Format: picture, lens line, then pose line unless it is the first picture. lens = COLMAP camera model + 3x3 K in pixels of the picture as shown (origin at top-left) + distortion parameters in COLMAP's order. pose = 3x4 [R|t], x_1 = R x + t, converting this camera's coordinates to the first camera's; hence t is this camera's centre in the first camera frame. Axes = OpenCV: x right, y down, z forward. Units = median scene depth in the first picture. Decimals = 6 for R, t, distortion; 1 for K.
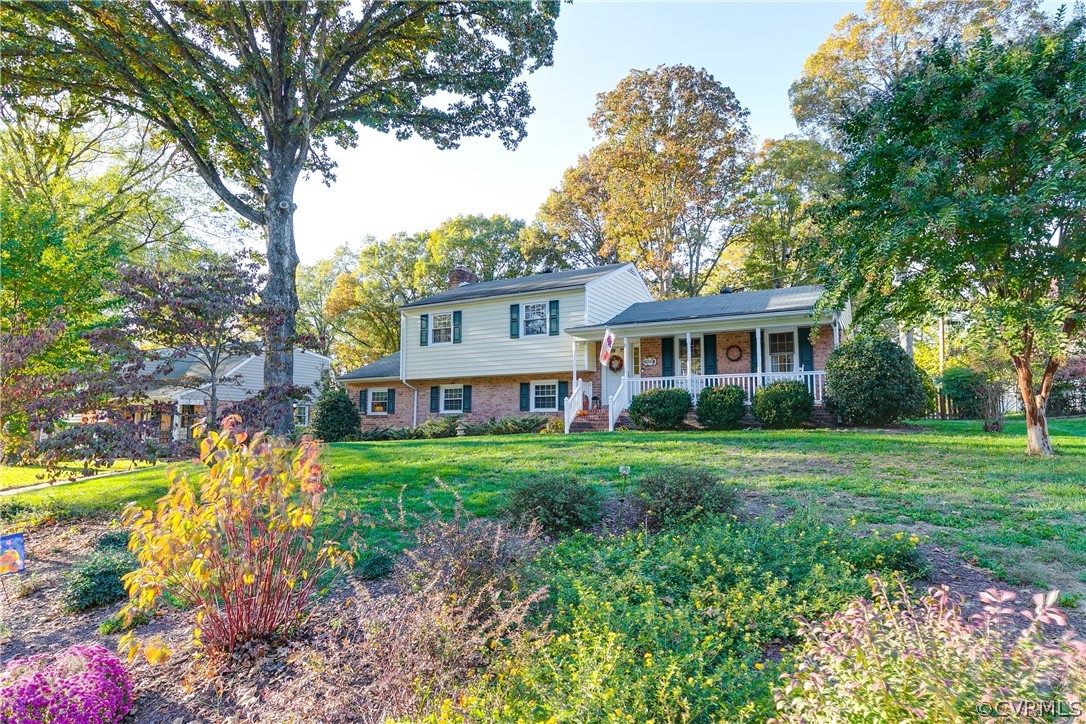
lens RADIAL K [[633.1, 0, 543.0], [0, 633.1, 362.0], [0, 0, 1]] dist [0.001180, 0.000088]
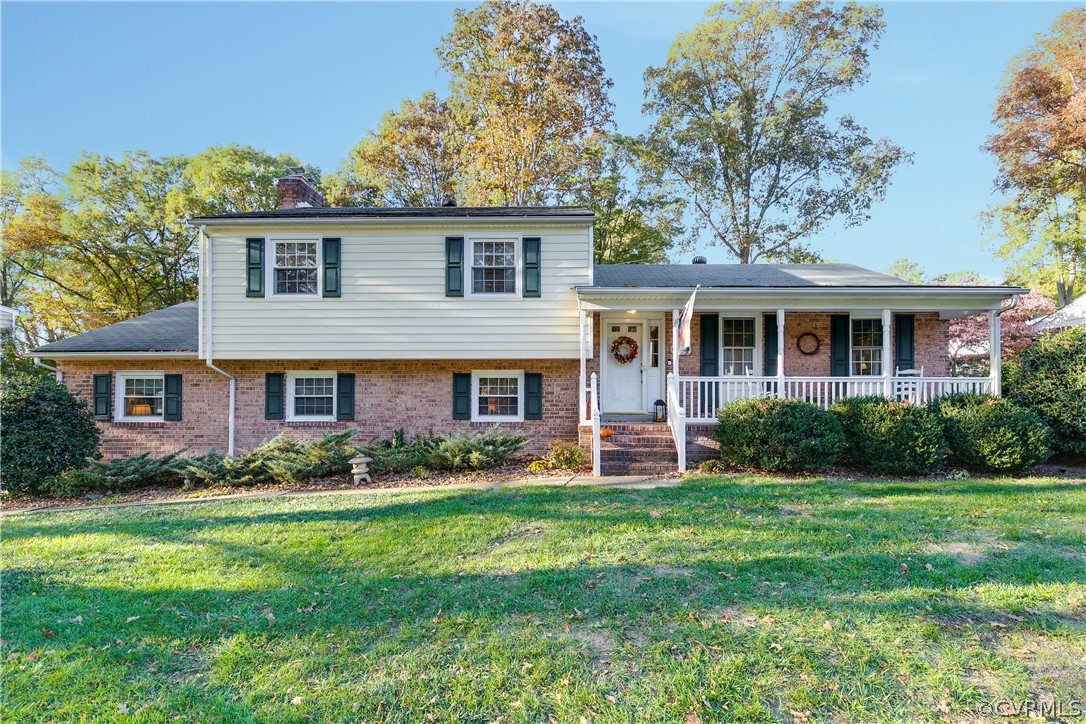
lens RADIAL K [[487.3, 0, 543.8], [0, 487.3, 384.9], [0, 0, 1]] dist [0.000135, -0.000209]
pose [[0.879234, 0.003937, 0.476375, -0.167160], [-0.051013, 0.994994, 0.085931, -0.000034], [-0.473652, -0.099855, 0.875033, 0.511840]]
